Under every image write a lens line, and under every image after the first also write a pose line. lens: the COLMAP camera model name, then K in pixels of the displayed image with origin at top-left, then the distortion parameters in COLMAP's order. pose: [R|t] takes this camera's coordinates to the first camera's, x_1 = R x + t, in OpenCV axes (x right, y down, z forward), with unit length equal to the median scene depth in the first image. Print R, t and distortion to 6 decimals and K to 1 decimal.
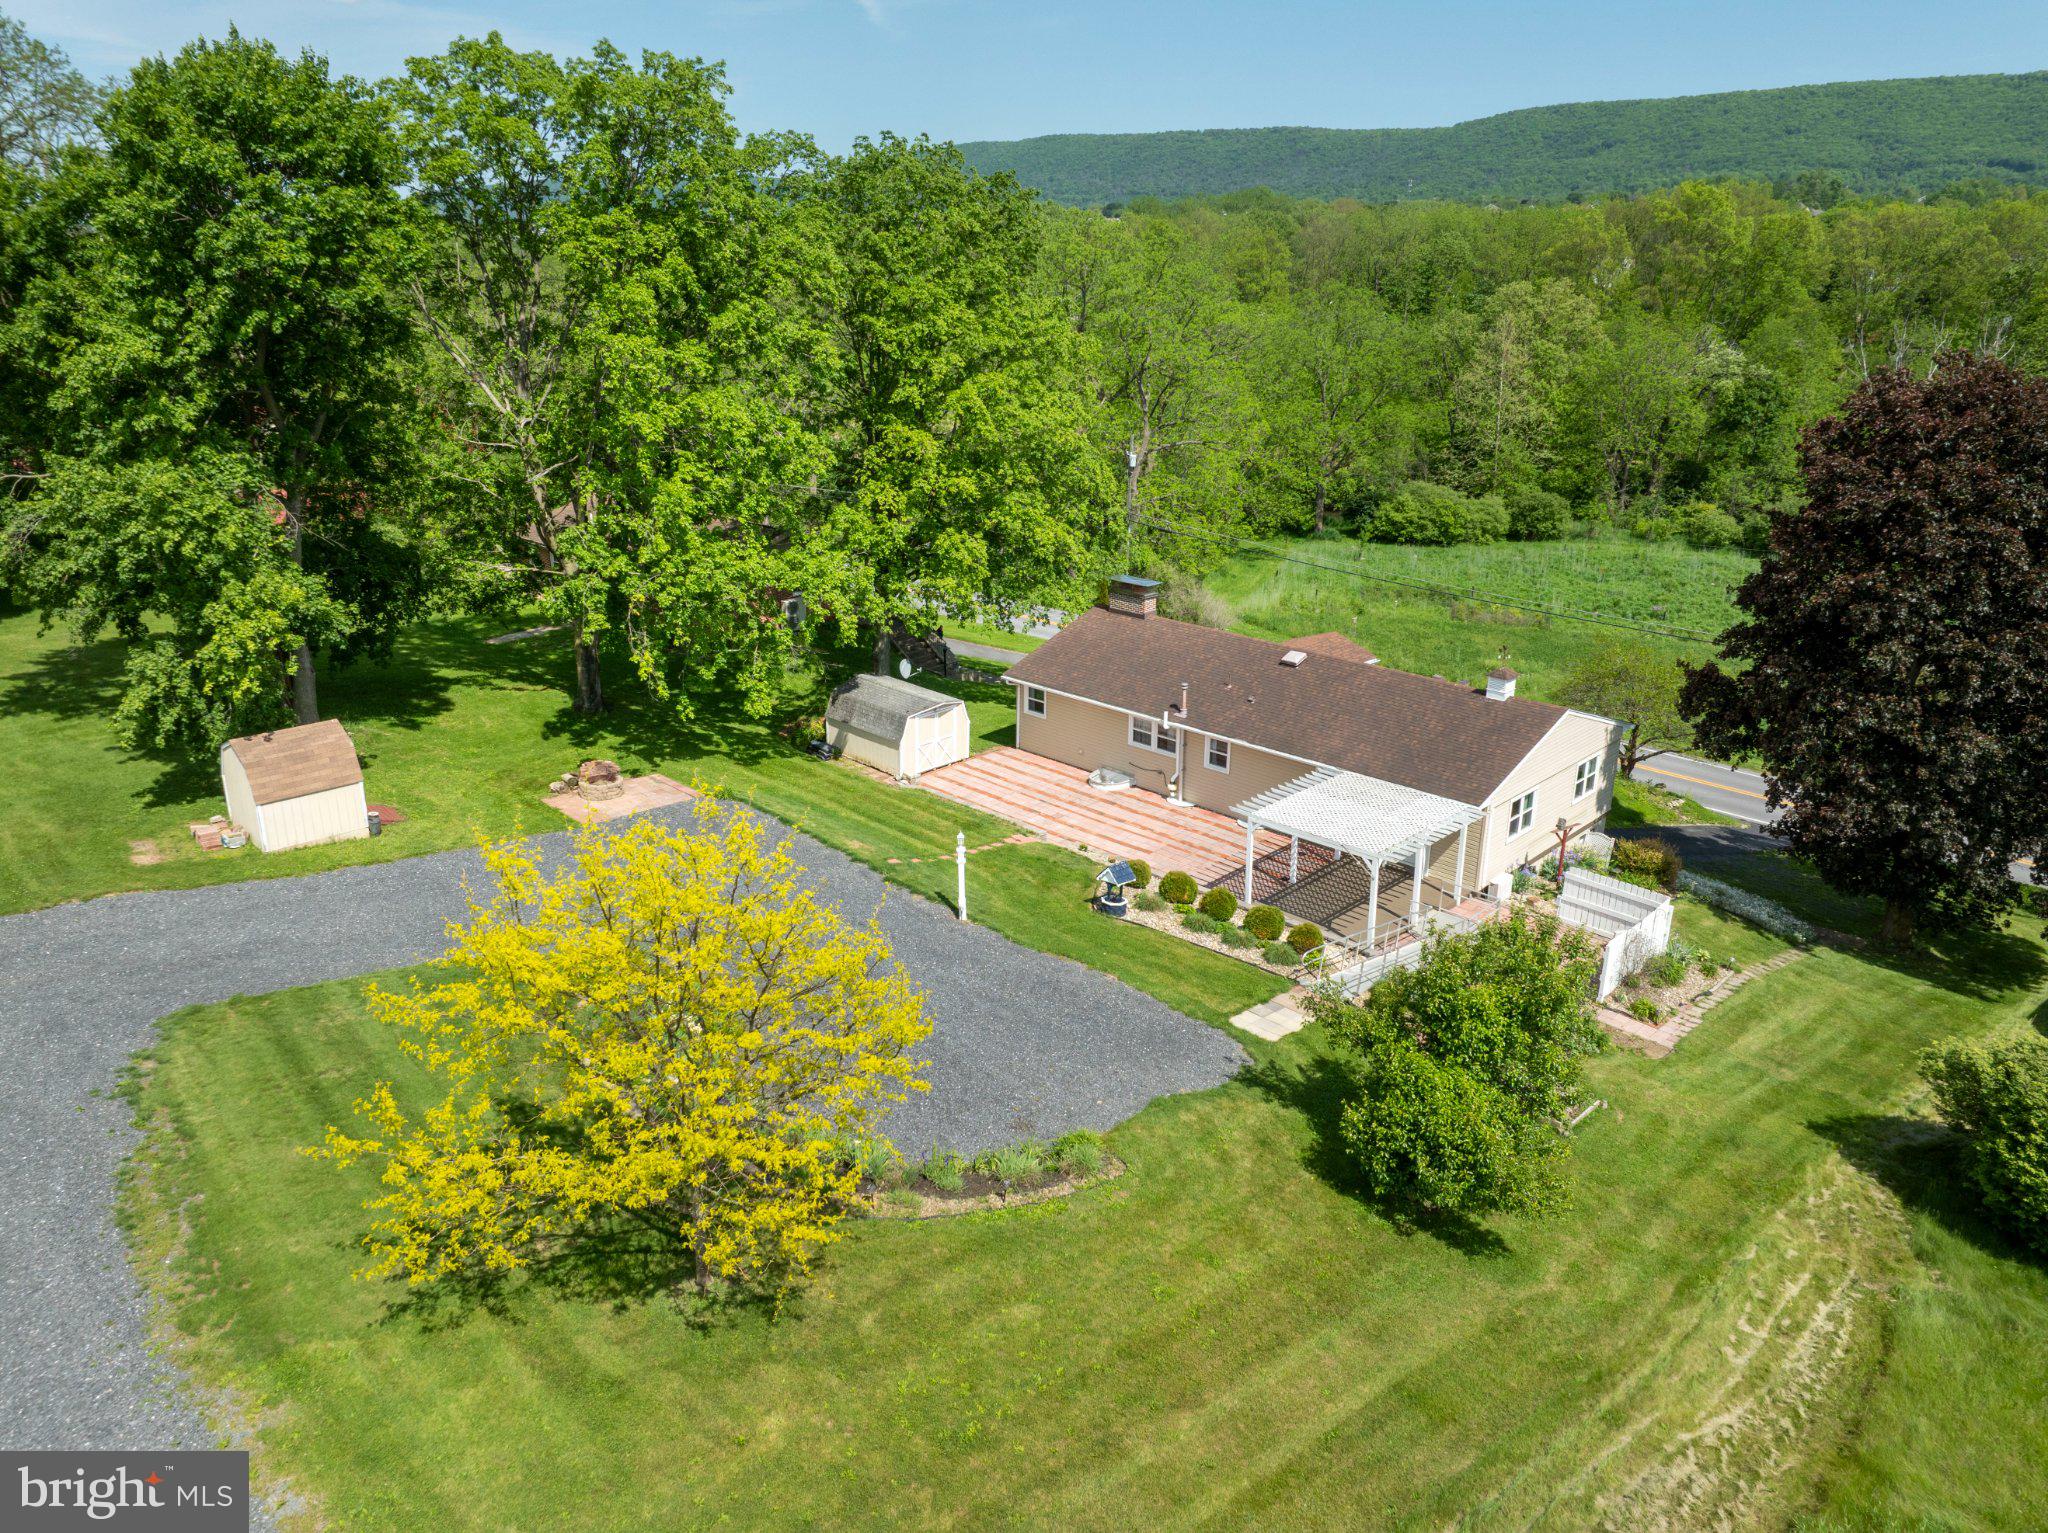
lens RADIAL K [[1432.0, 0, 1031.3], [0, 1432.0, 766.9], [0, 0, 1]] dist [-0.040931, 0.007608]
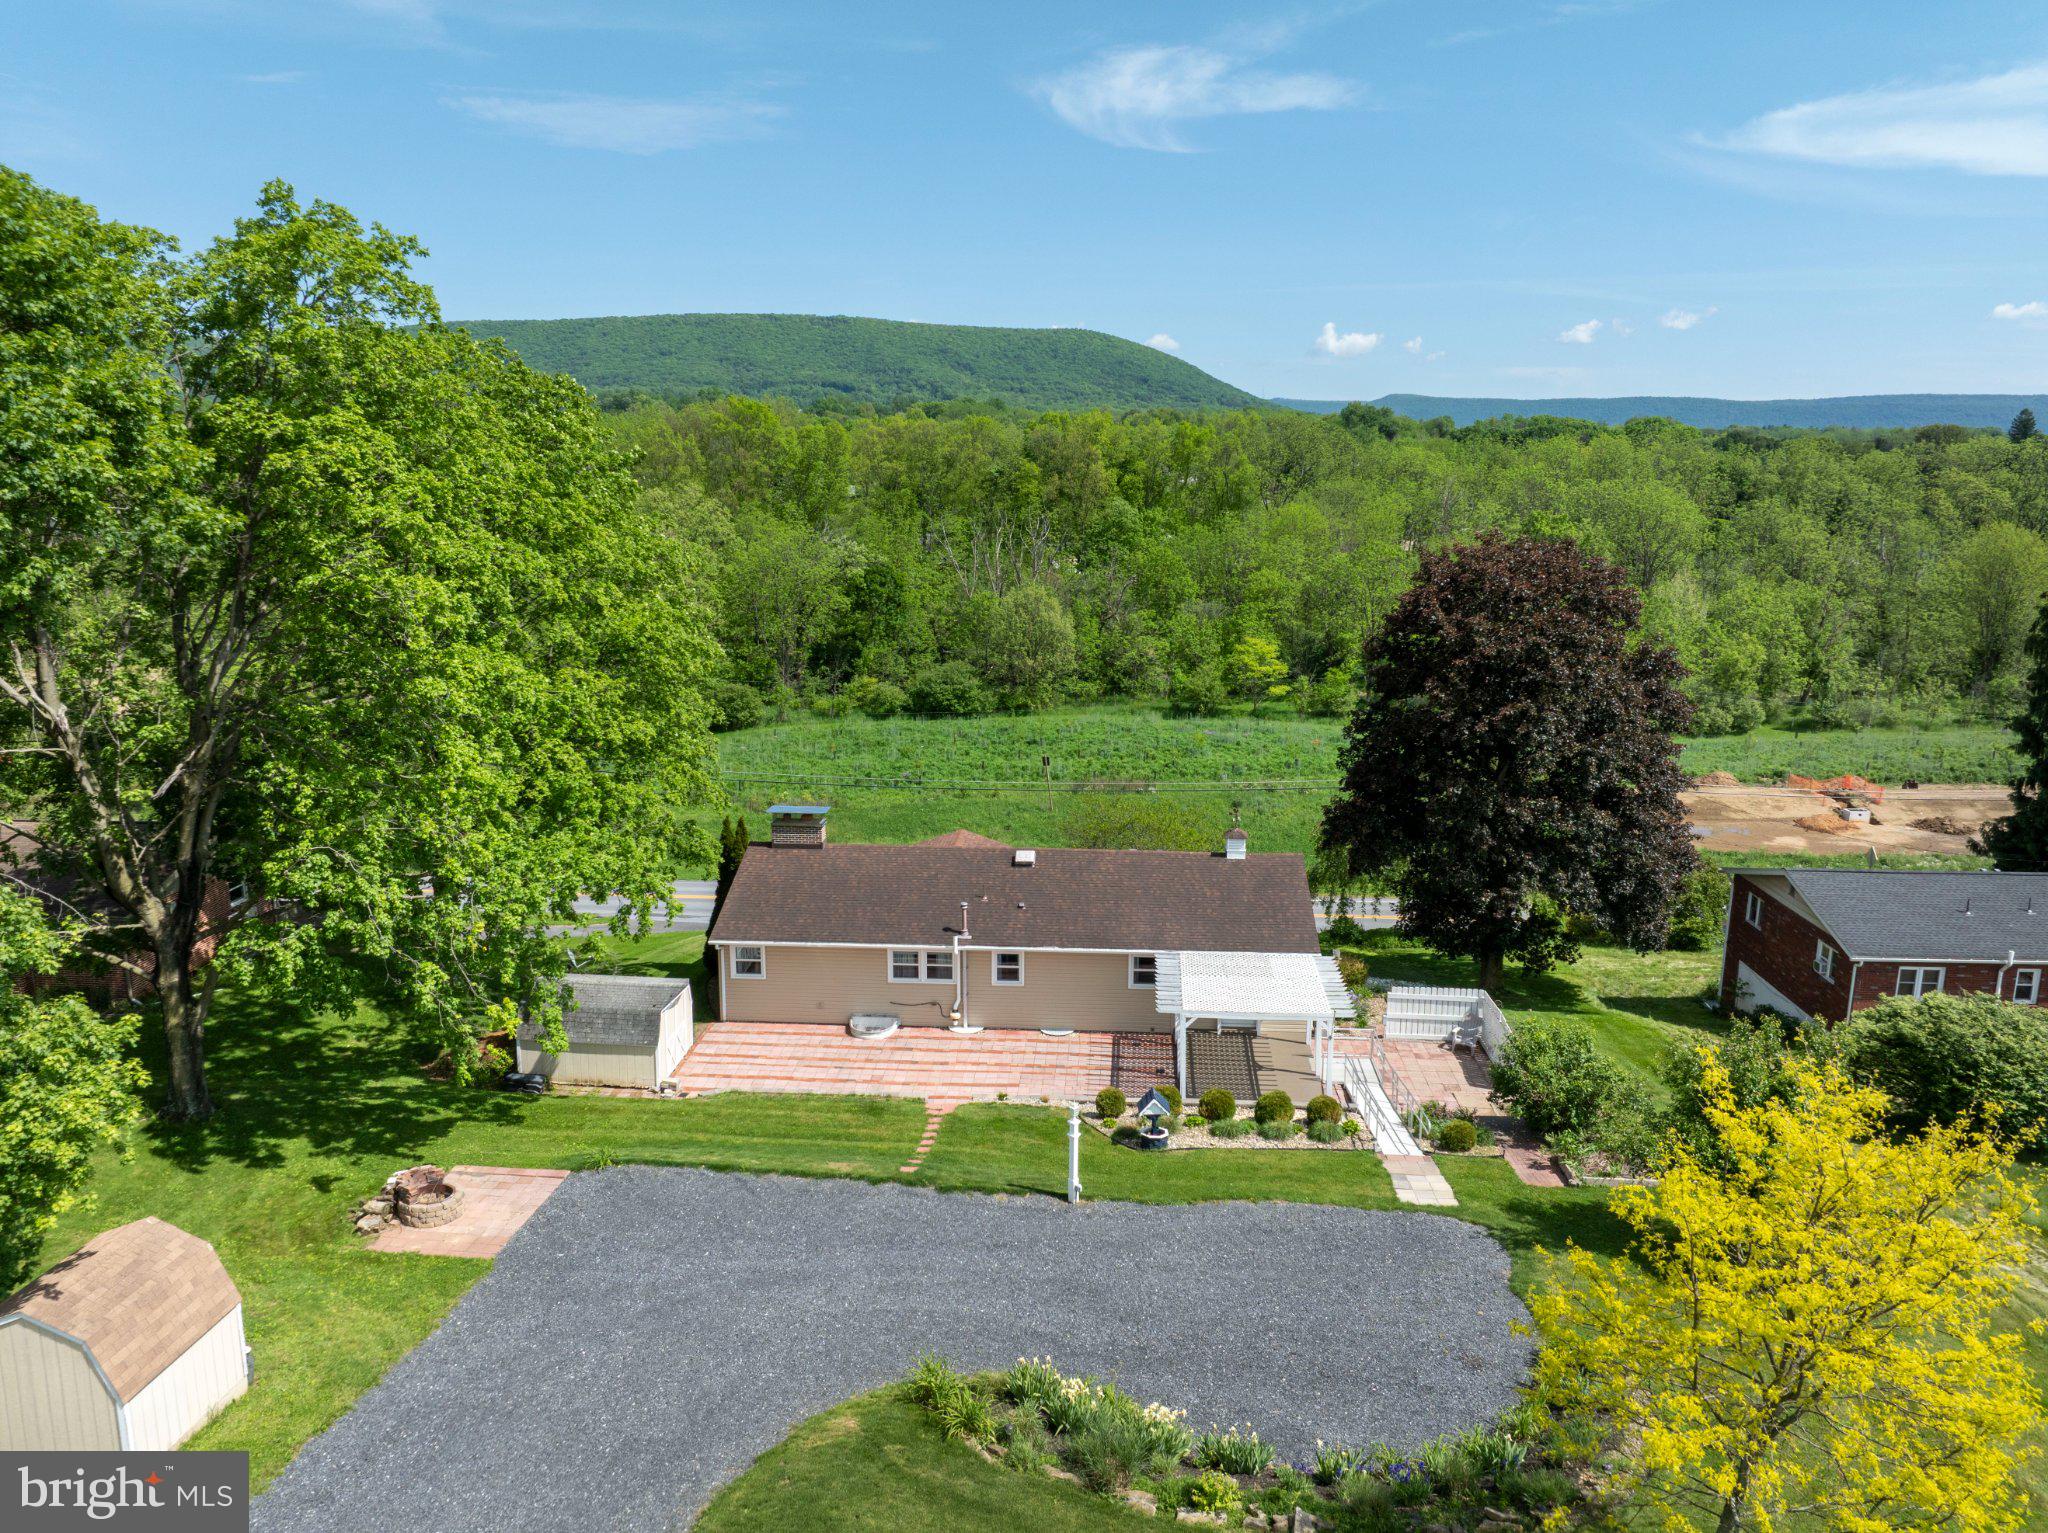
lens RADIAL K [[1432.0, 0, 1031.3], [0, 1432.0, 766.9], [0, 0, 1]] dist [-0.040931, 0.007608]
pose [[0.753748, -0.130653, 0.644045, -0.158920], [0.216313, 0.974750, -0.055417, -0.029219], [-0.620542, 0.181086, 0.762978, 0.082959]]
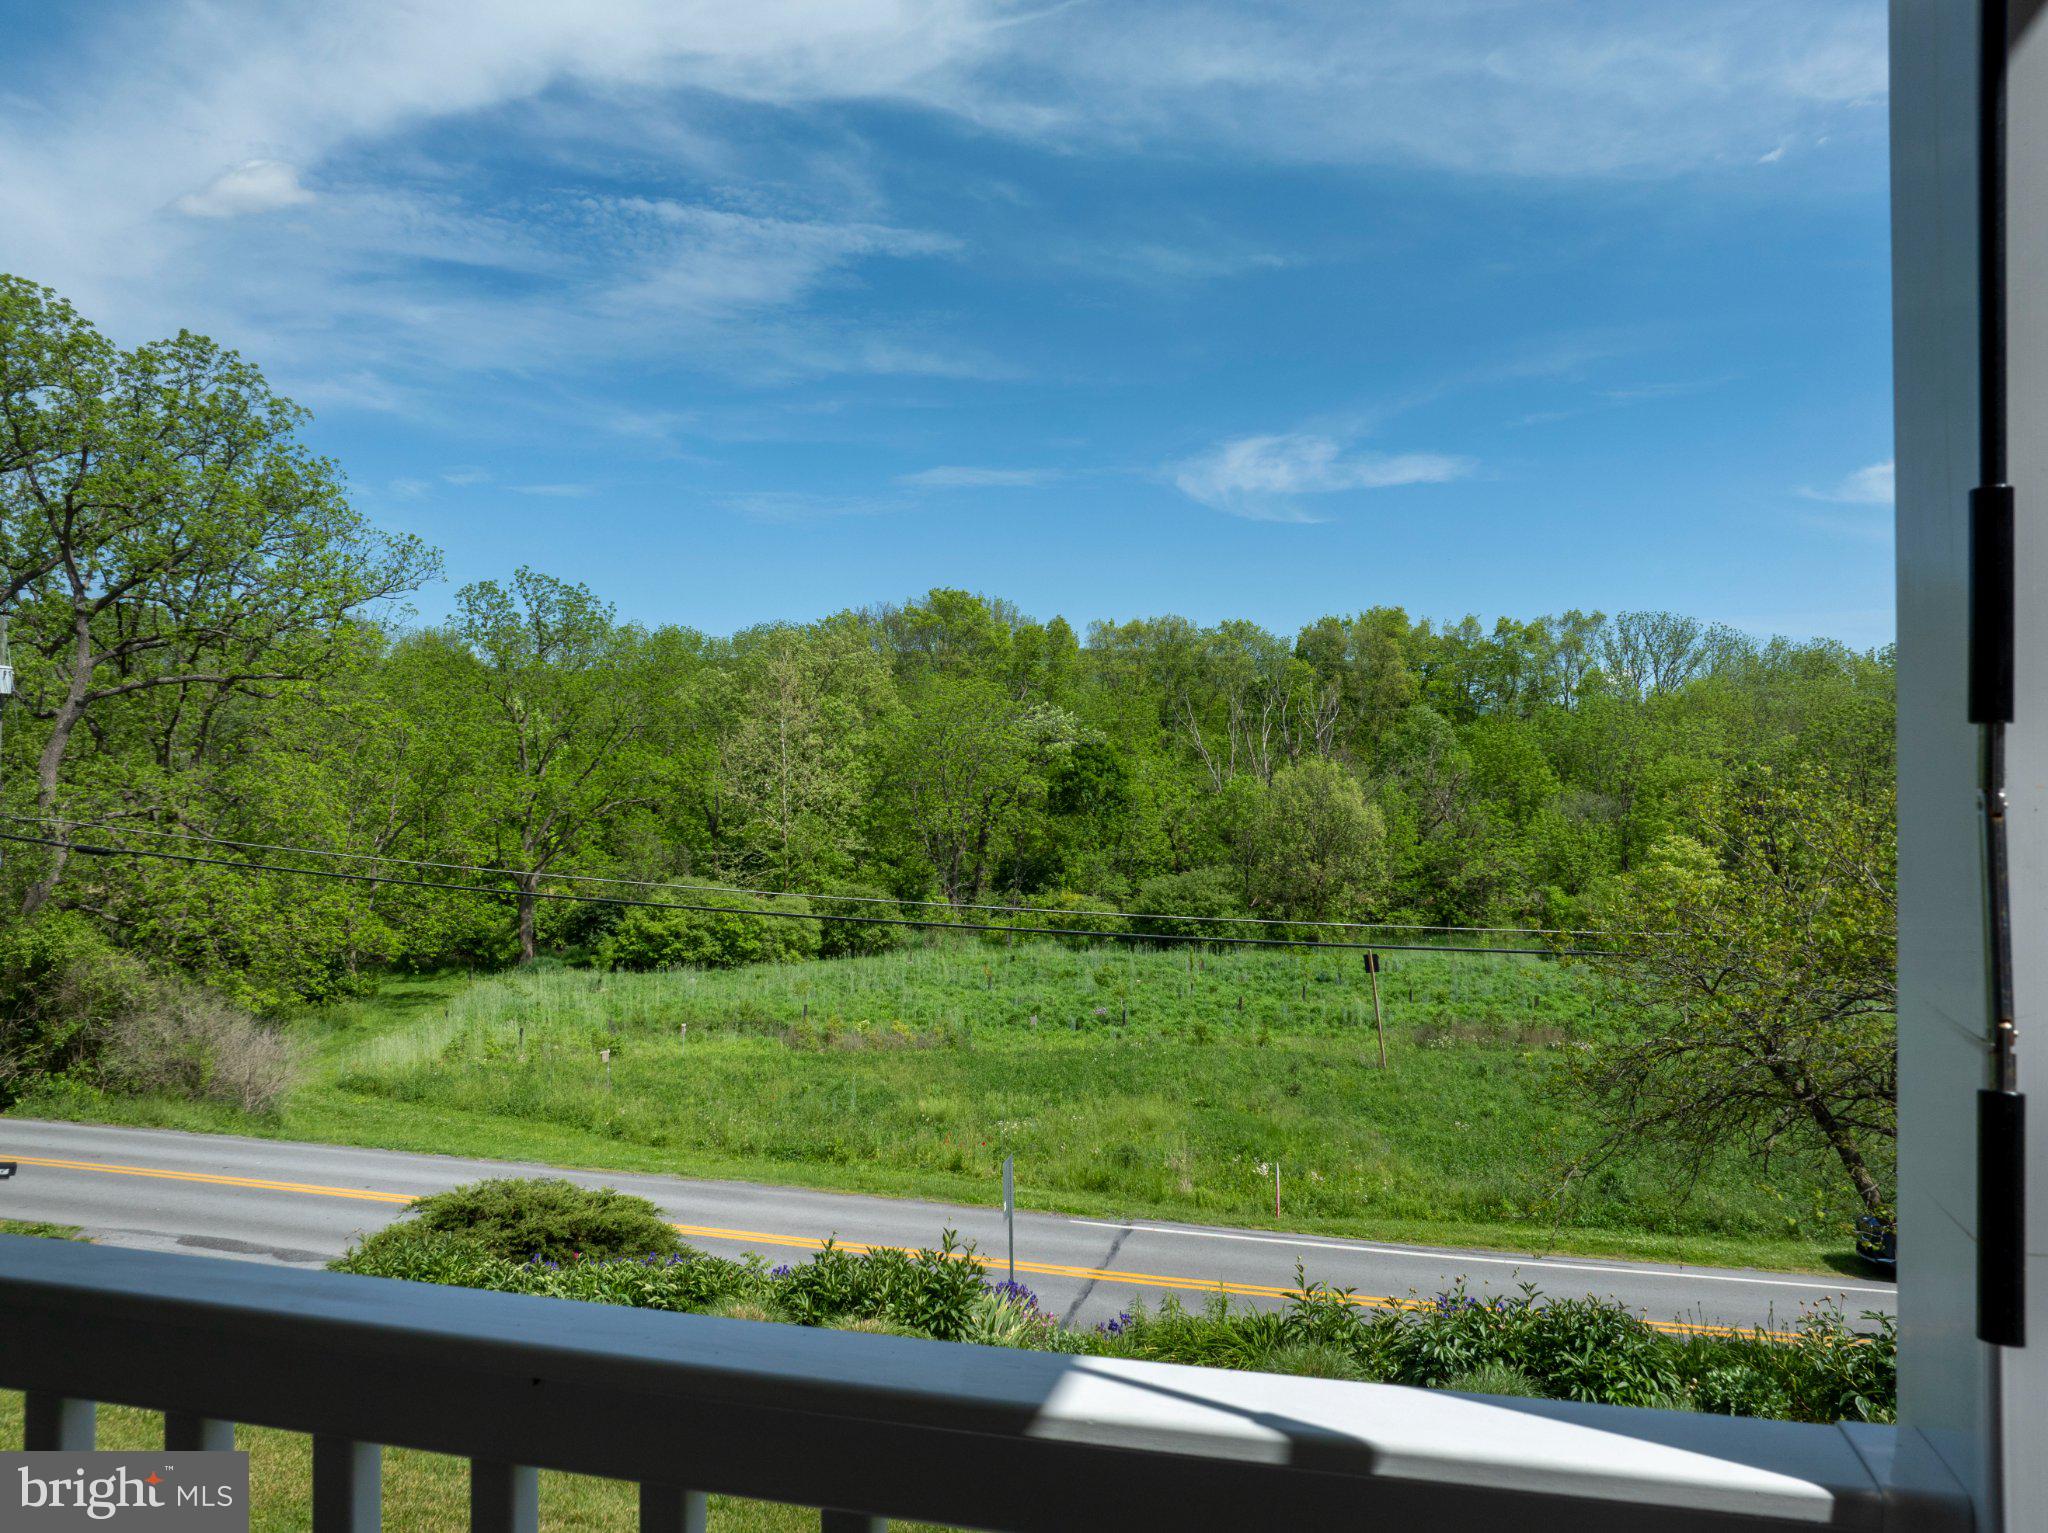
lens RADIAL K [[1403.8, 0, 1017.1], [0, 1403.8, 812.1], [0, 0, 1]] dist [-0.000171, 0.001172]
pose [[0.866463, 0.000245, 0.499242, 0.086456], [0.162223, 0.945597, -0.282011, -0.023119], [-0.472151, 0.325341, 0.819284, 0.402418]]
